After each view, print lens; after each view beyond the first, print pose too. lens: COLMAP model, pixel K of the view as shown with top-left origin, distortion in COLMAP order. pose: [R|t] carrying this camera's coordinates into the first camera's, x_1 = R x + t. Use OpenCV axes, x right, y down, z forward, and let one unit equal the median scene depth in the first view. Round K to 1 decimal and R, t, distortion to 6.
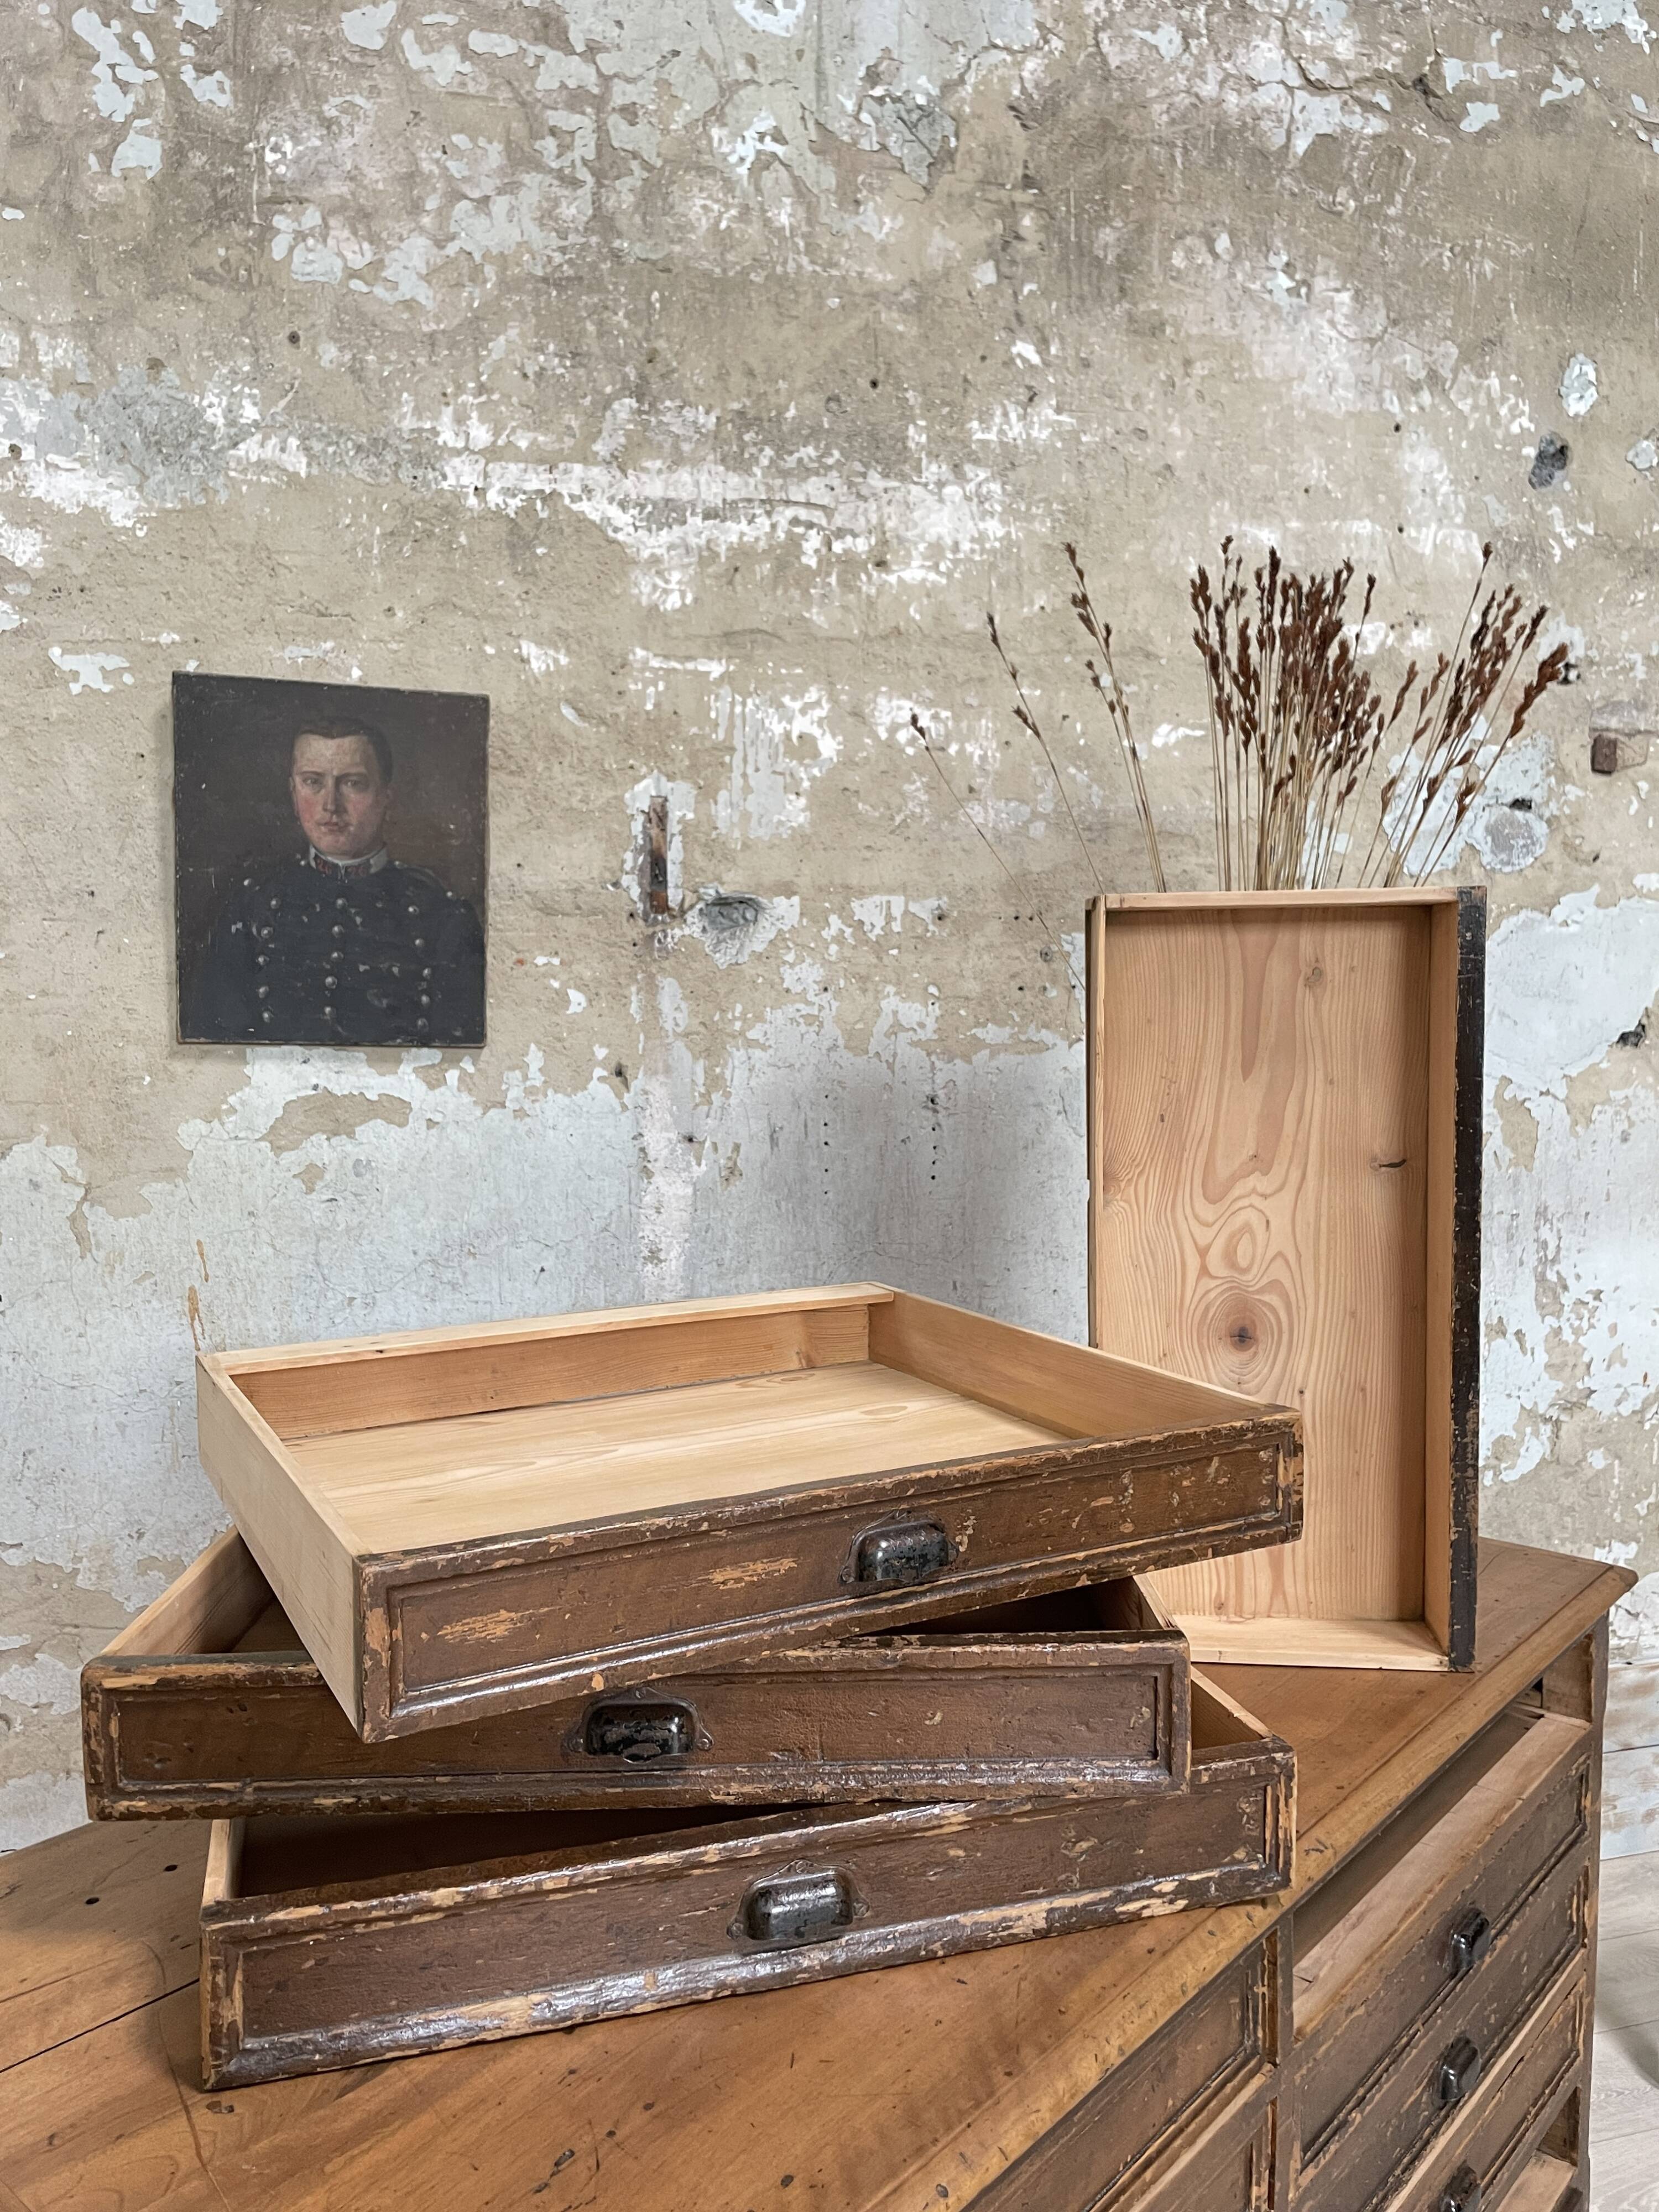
lens RADIAL K [[1674.2, 0, 840.1], [0, 1674.2, 1096.7], [0, 0, 1]] dist [0.083316, -0.107863]
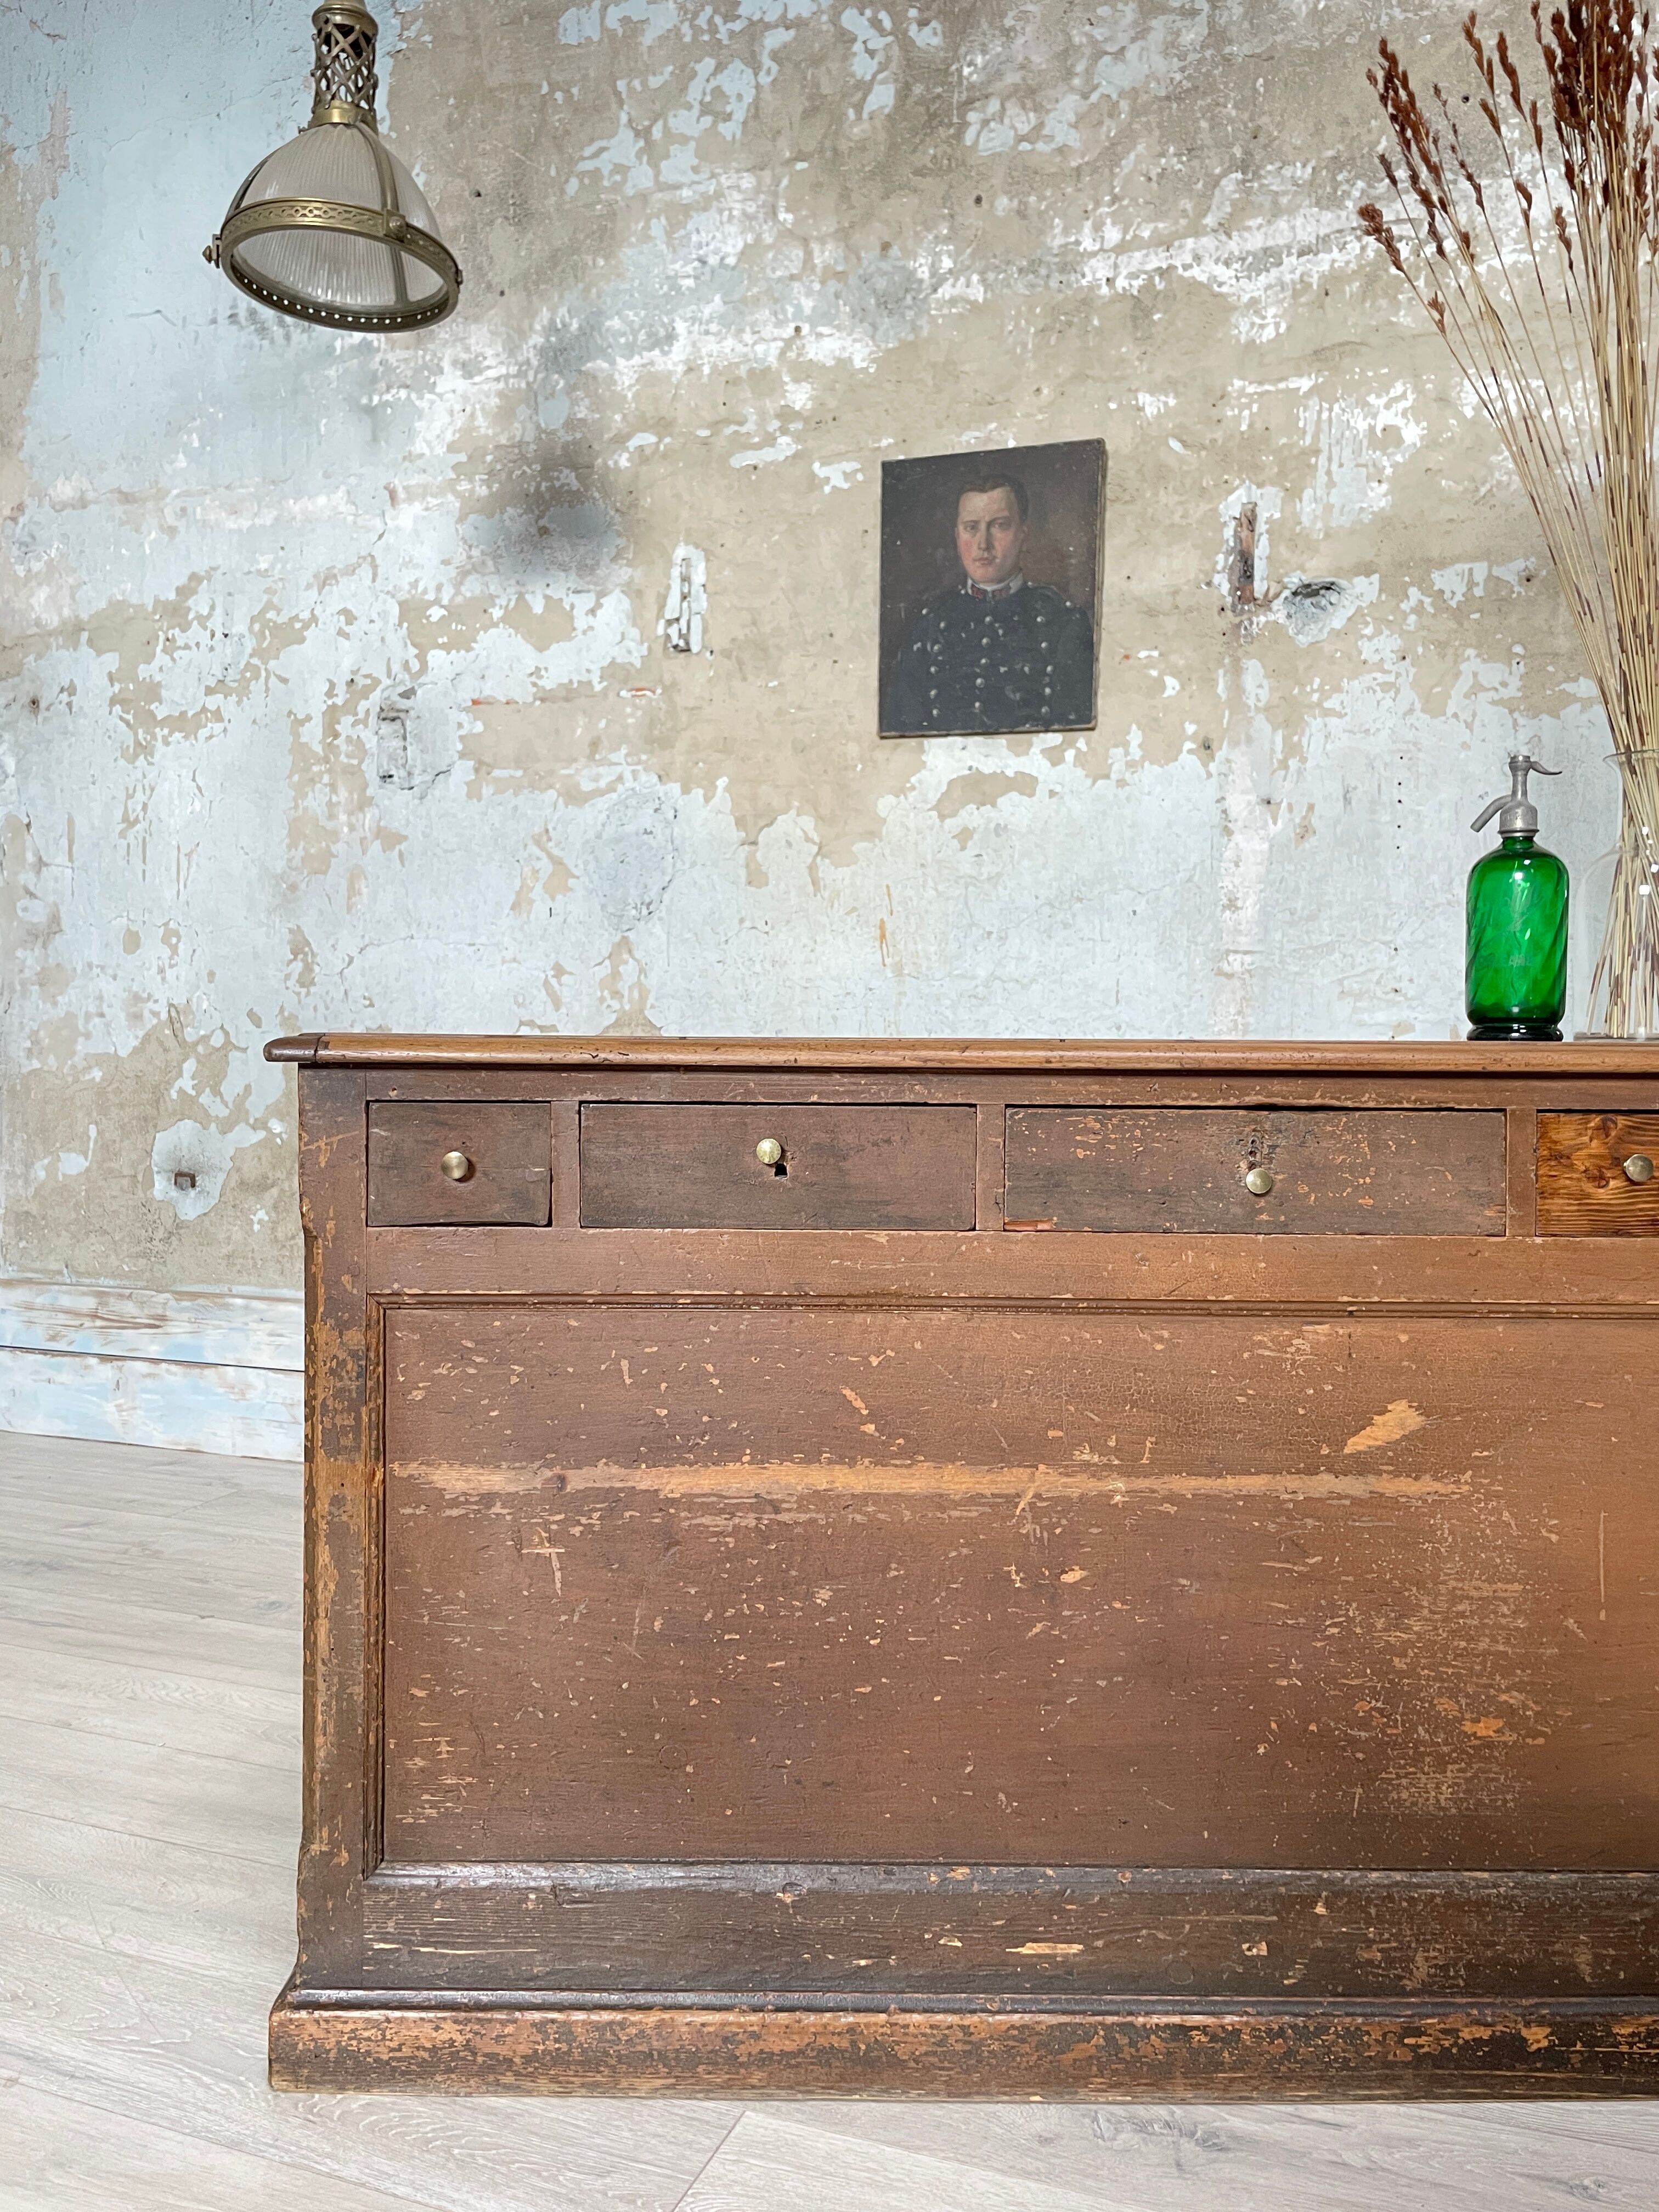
lens RADIAL K [[1671.5, 0, 829.0], [0, 1671.5, 1109.0], [0, 0, 1]] dist [0.081373, -0.105155]
pose [[0.794976, 0.022381, -0.606227, 0.379691], [-0.051309, 0.998219, -0.030432, 0.290441], [0.604467, 0.055298, 0.794709, -0.083193]]
